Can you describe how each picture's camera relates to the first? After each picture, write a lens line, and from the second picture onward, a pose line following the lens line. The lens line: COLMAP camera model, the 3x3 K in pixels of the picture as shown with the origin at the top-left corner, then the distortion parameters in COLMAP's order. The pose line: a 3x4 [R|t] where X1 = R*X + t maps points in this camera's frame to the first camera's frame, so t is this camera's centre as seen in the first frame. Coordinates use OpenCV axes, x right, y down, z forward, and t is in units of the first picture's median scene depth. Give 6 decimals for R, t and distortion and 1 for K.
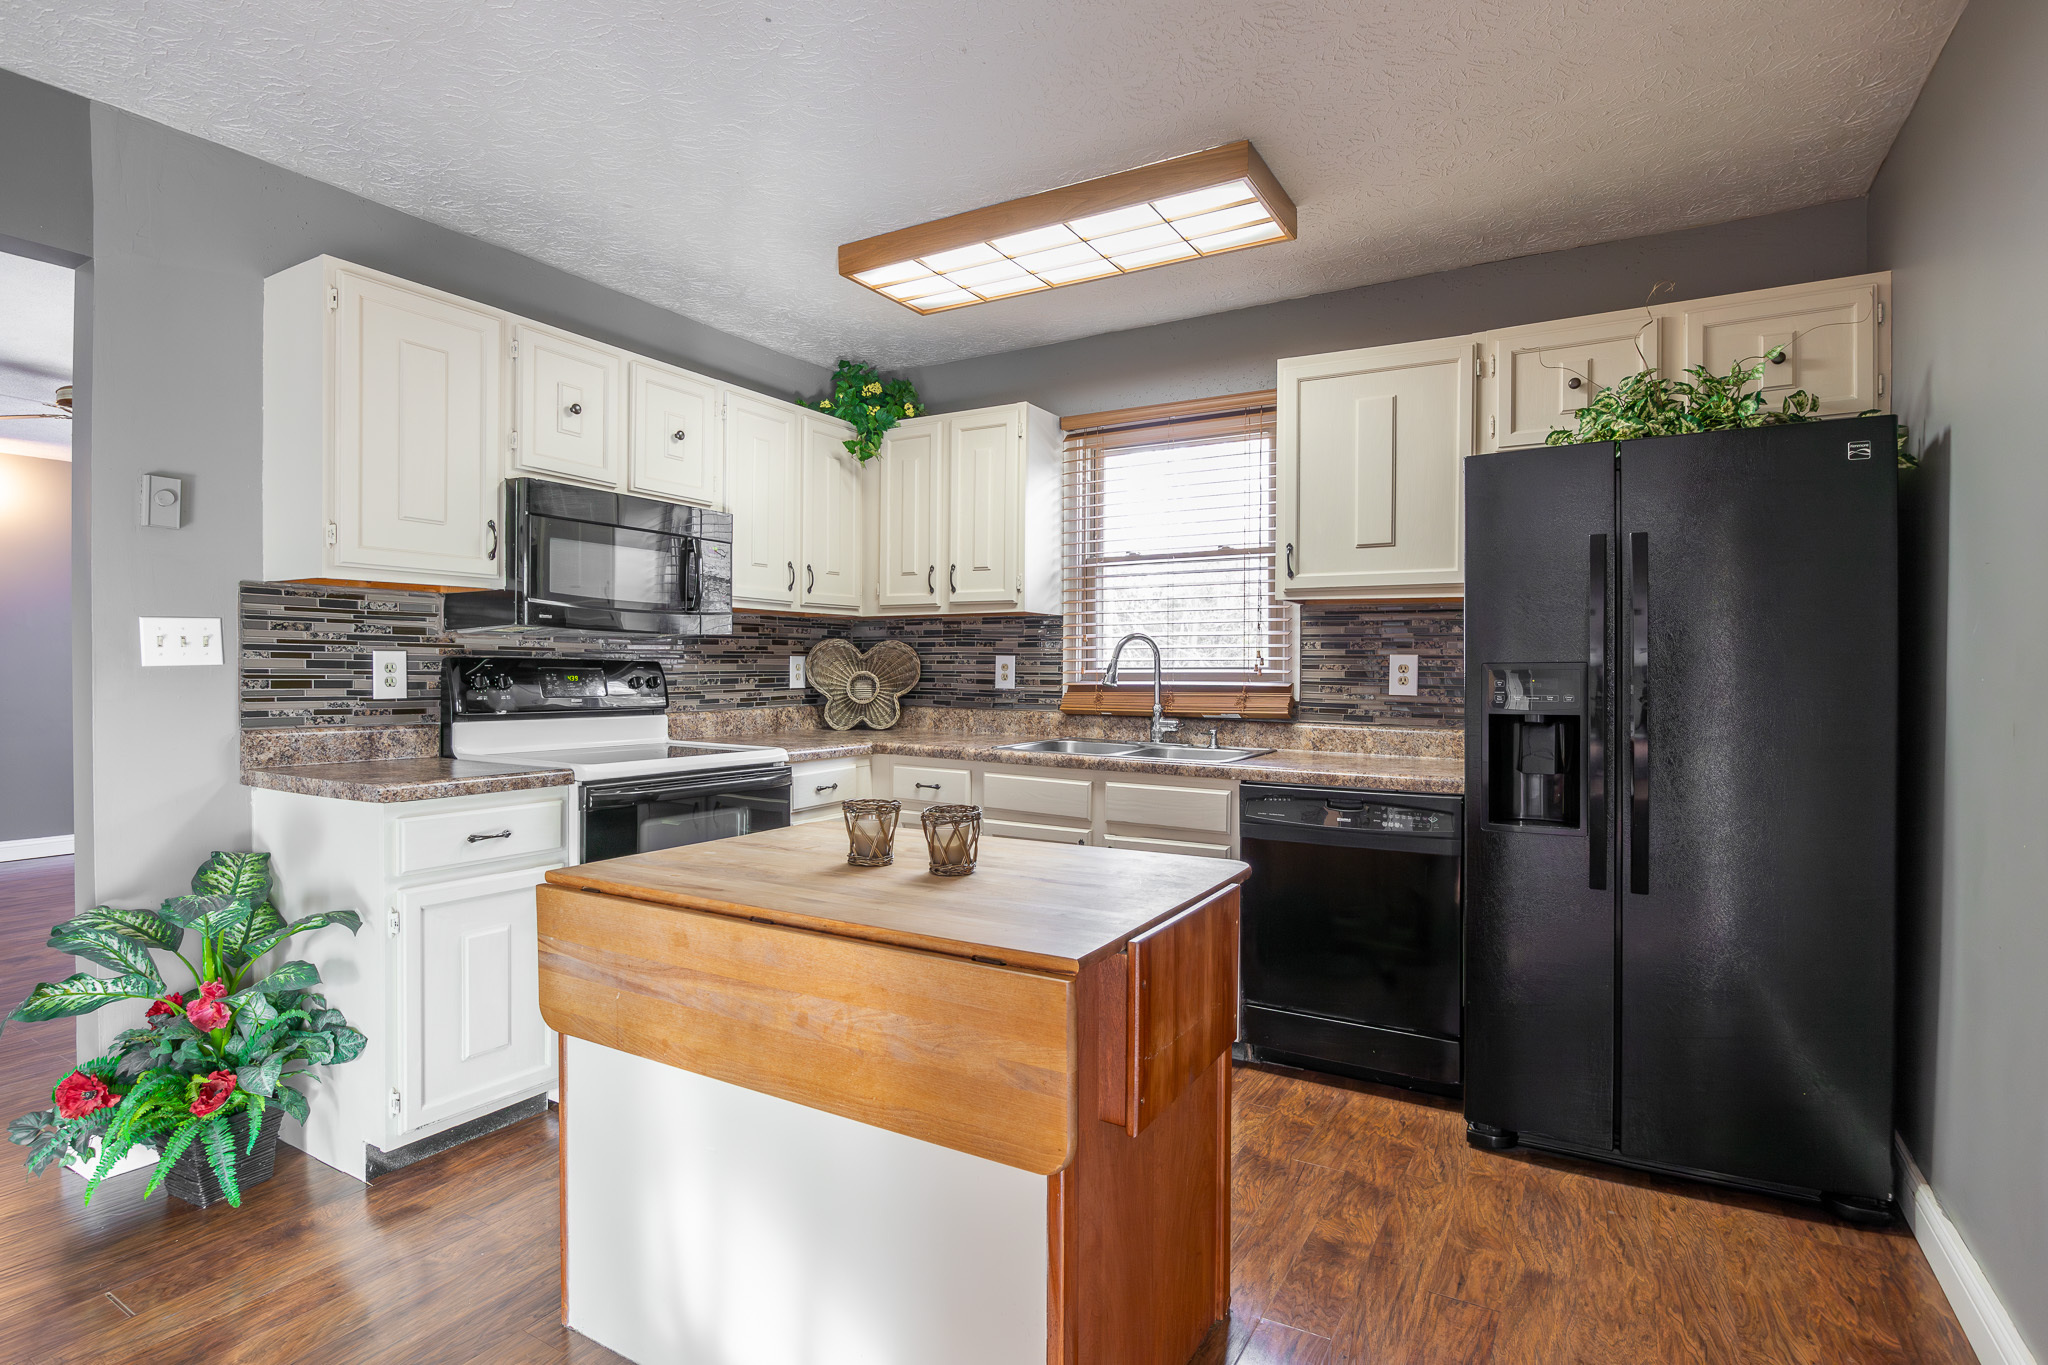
lens RADIAL K [[1017.1, 0, 1024.0], [0, 1017.1, 682.5], [0, 0, 1]] dist [-0.017582, 0.000678]
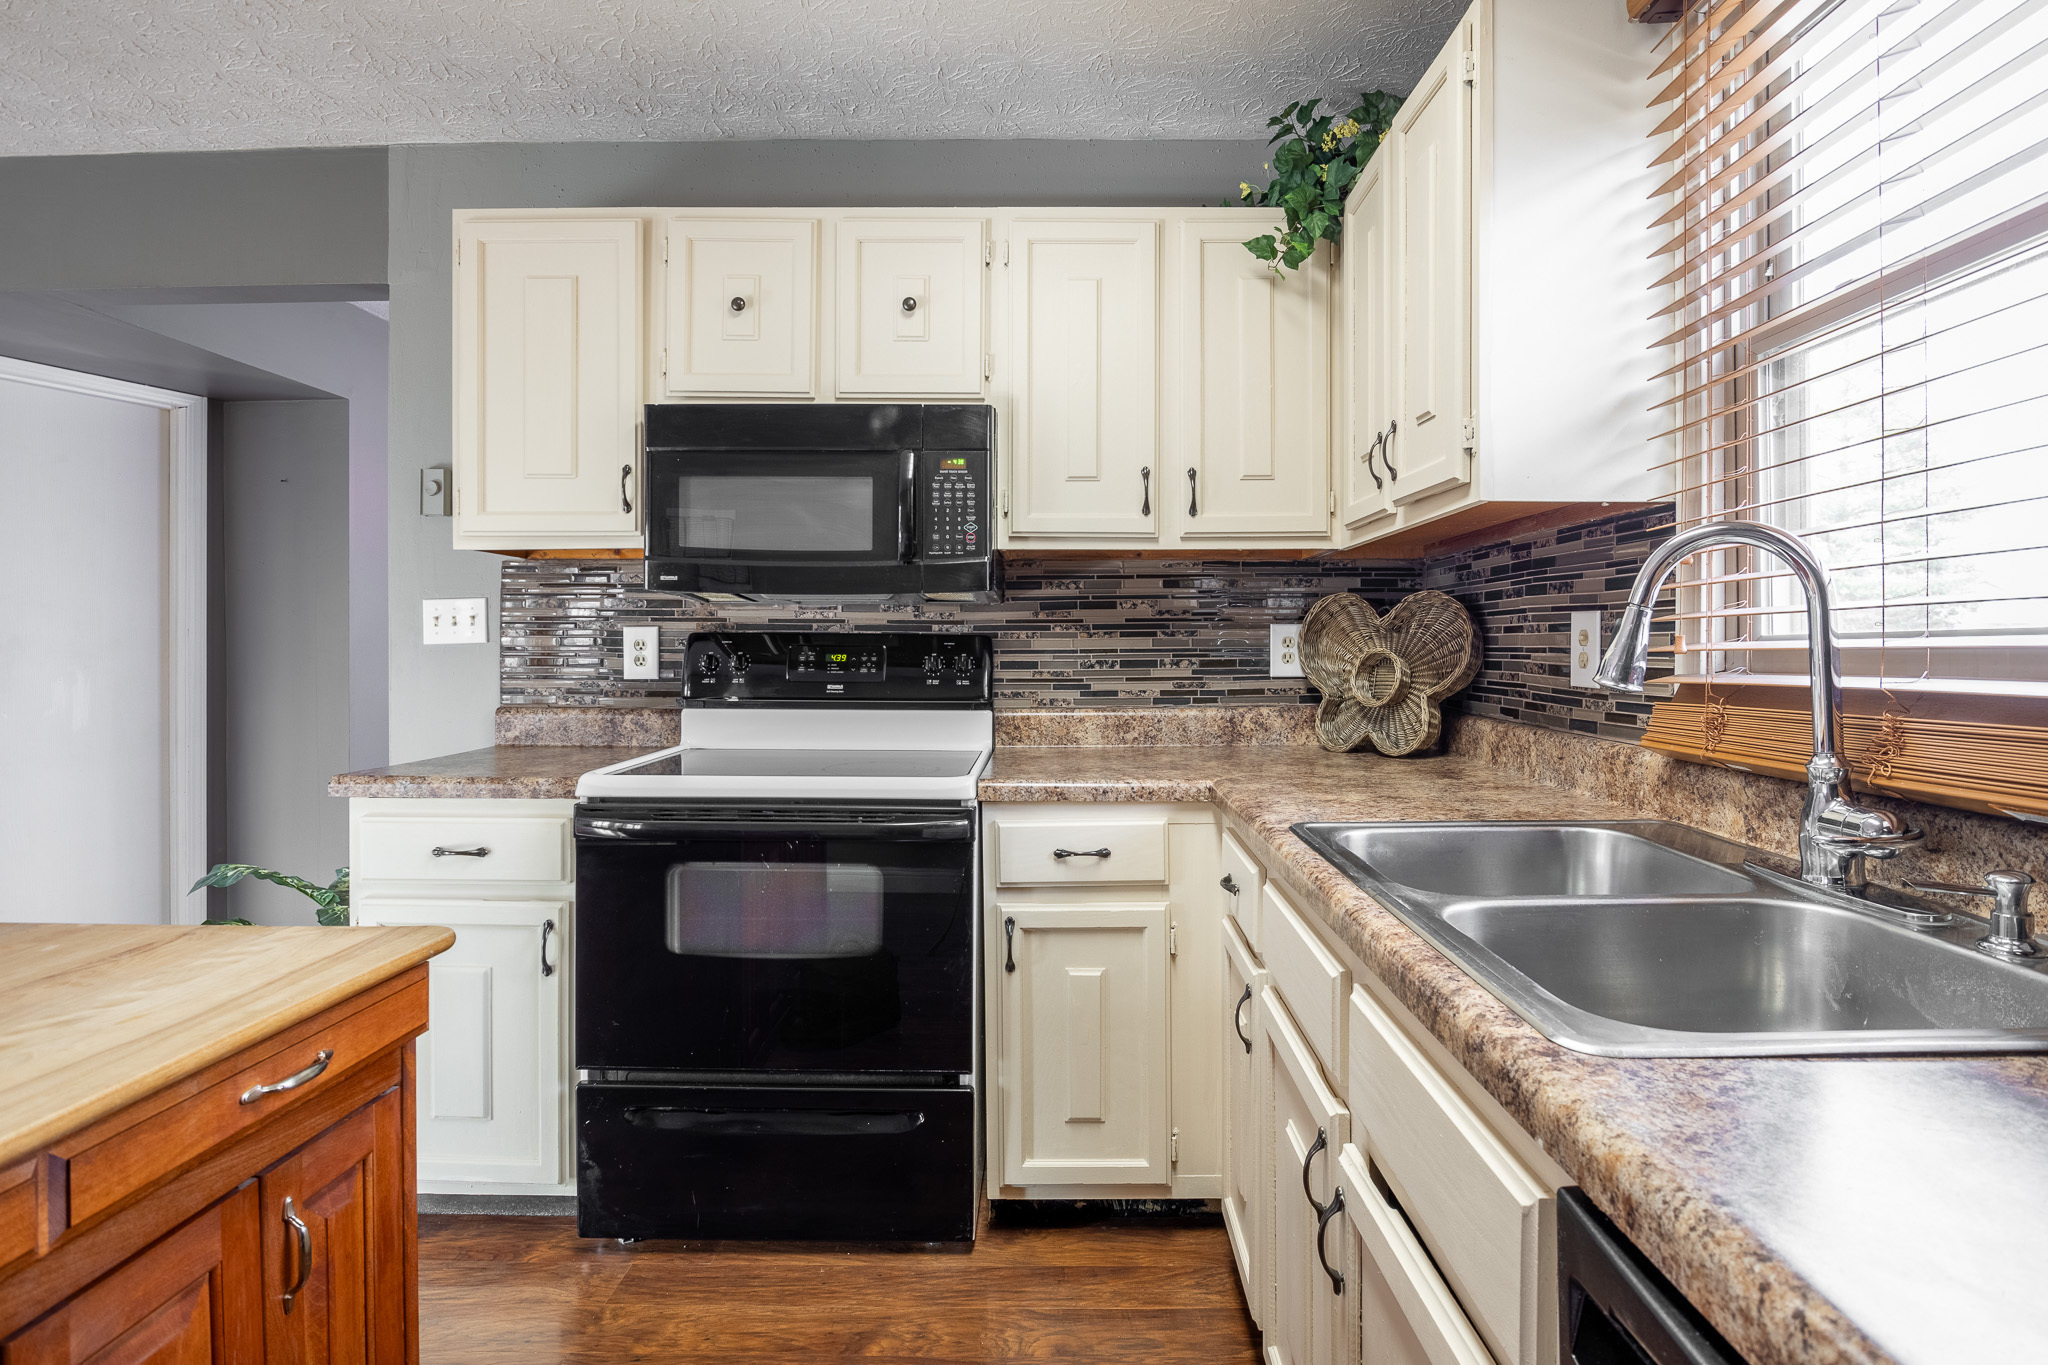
lens RADIAL K [[1034.0, 0, 1042.4], [0, 1034.0, 660.1], [0, 0, 1]] dist [-0.023057, -0.001201]
pose [[0.506501, 0.006400, -0.862216, 0.274425], [-0.009495, 0.999953, 0.001845, -0.004773], [0.862187, 0.007252, 0.506538, 0.651458]]
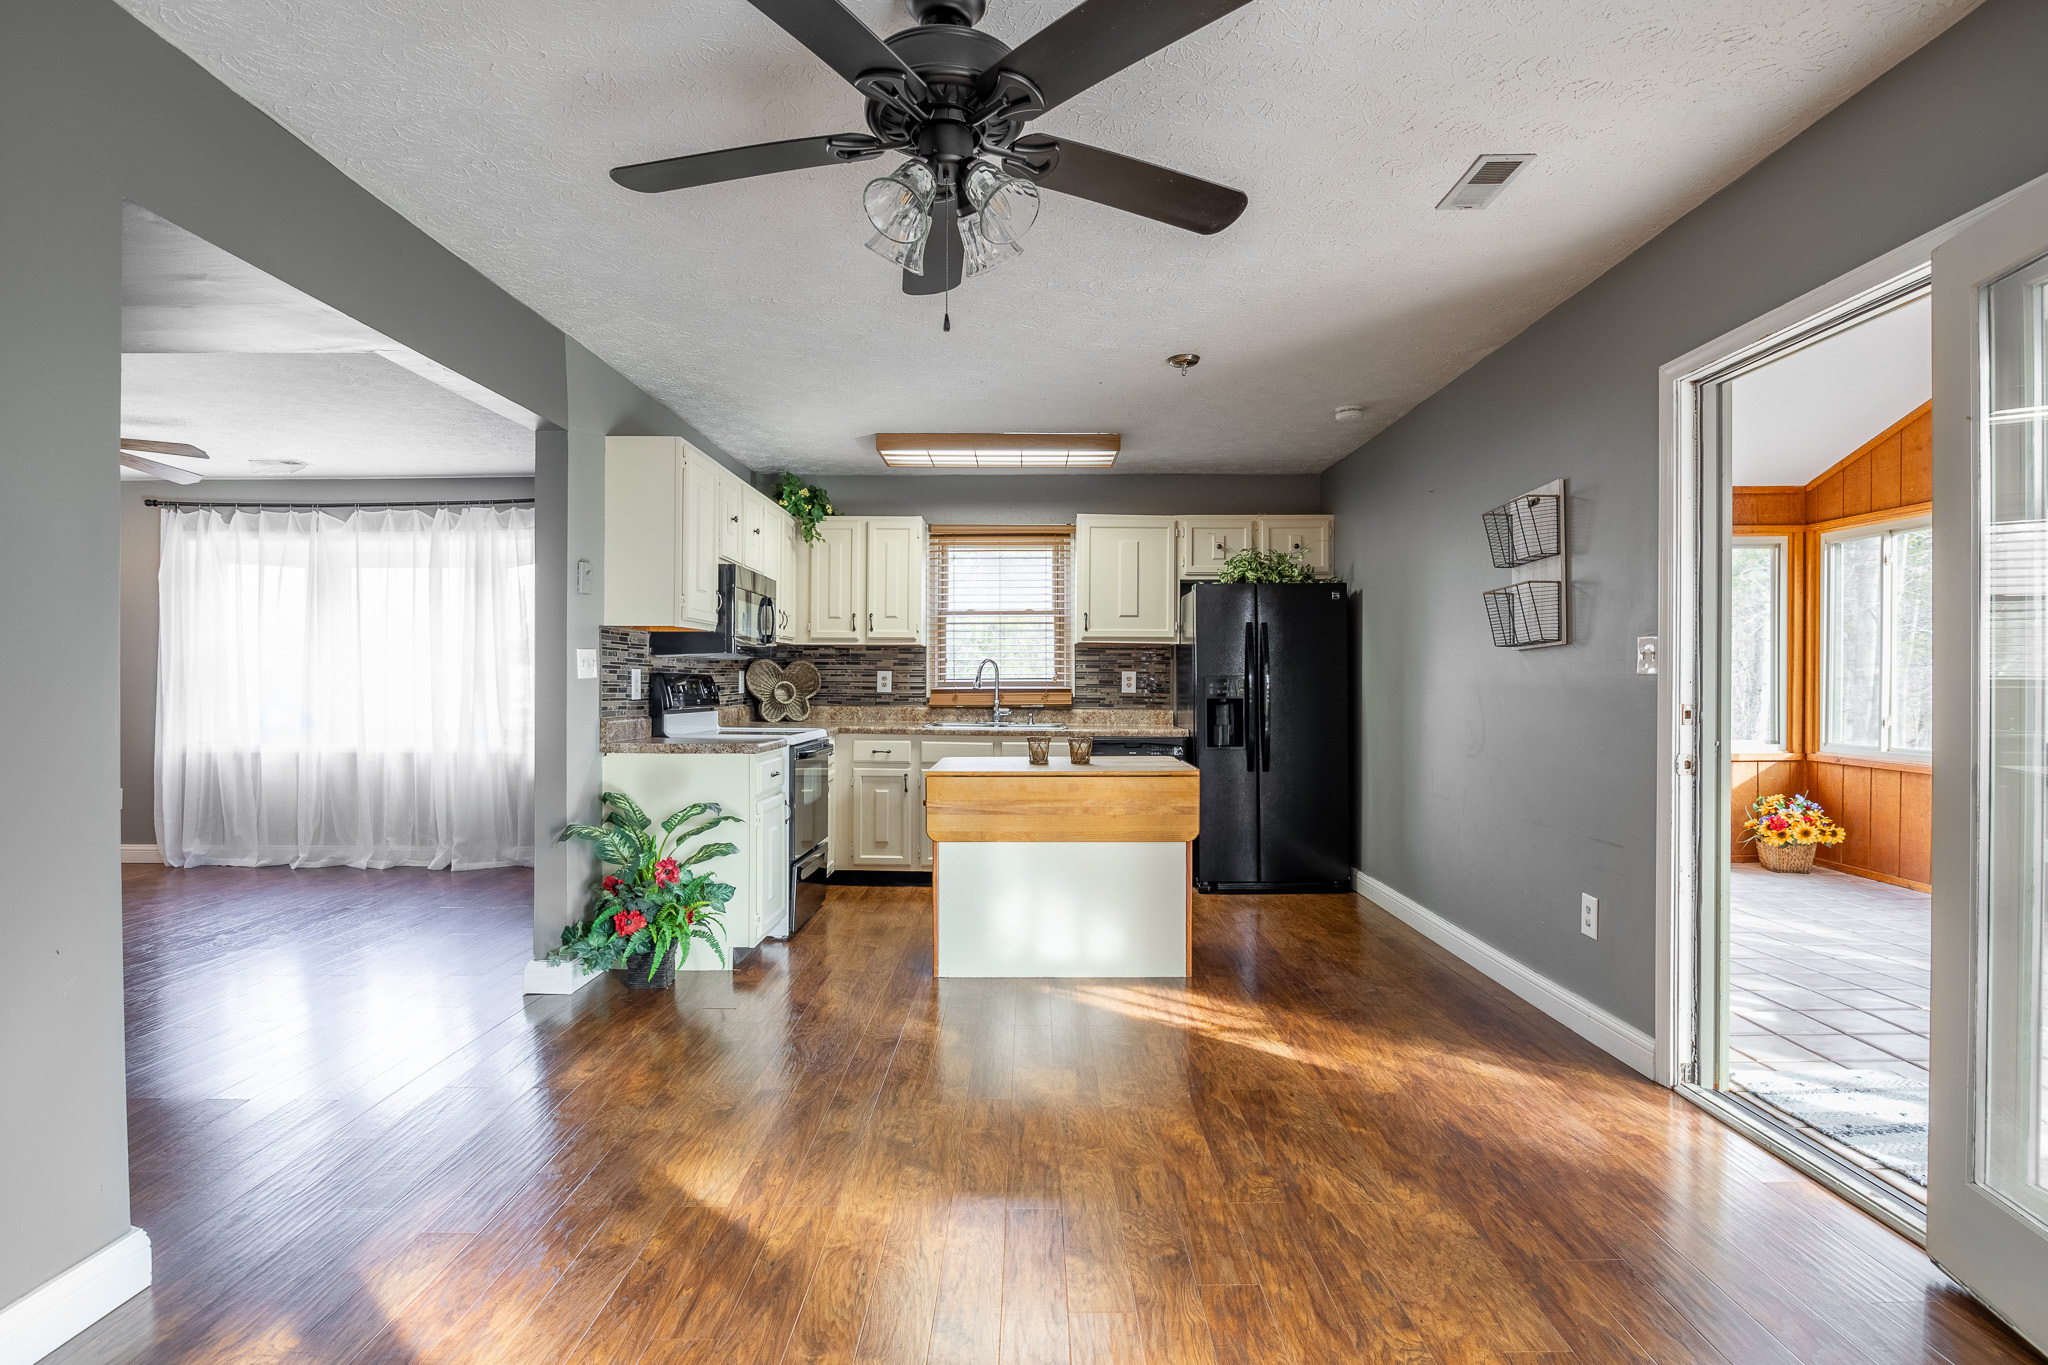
lens RADIAL K [[1016.8, 0, 1024.0], [0, 1016.8, 682.5], [0, 0, 1]] dist [-0.000220, 0.000260]
pose [[0.864129, -0.004107, 0.503253, -0.696447], [0.009501, 0.999922, -0.008154, 0.006355], [-0.503181, 0.011828, 0.864100, -0.508380]]
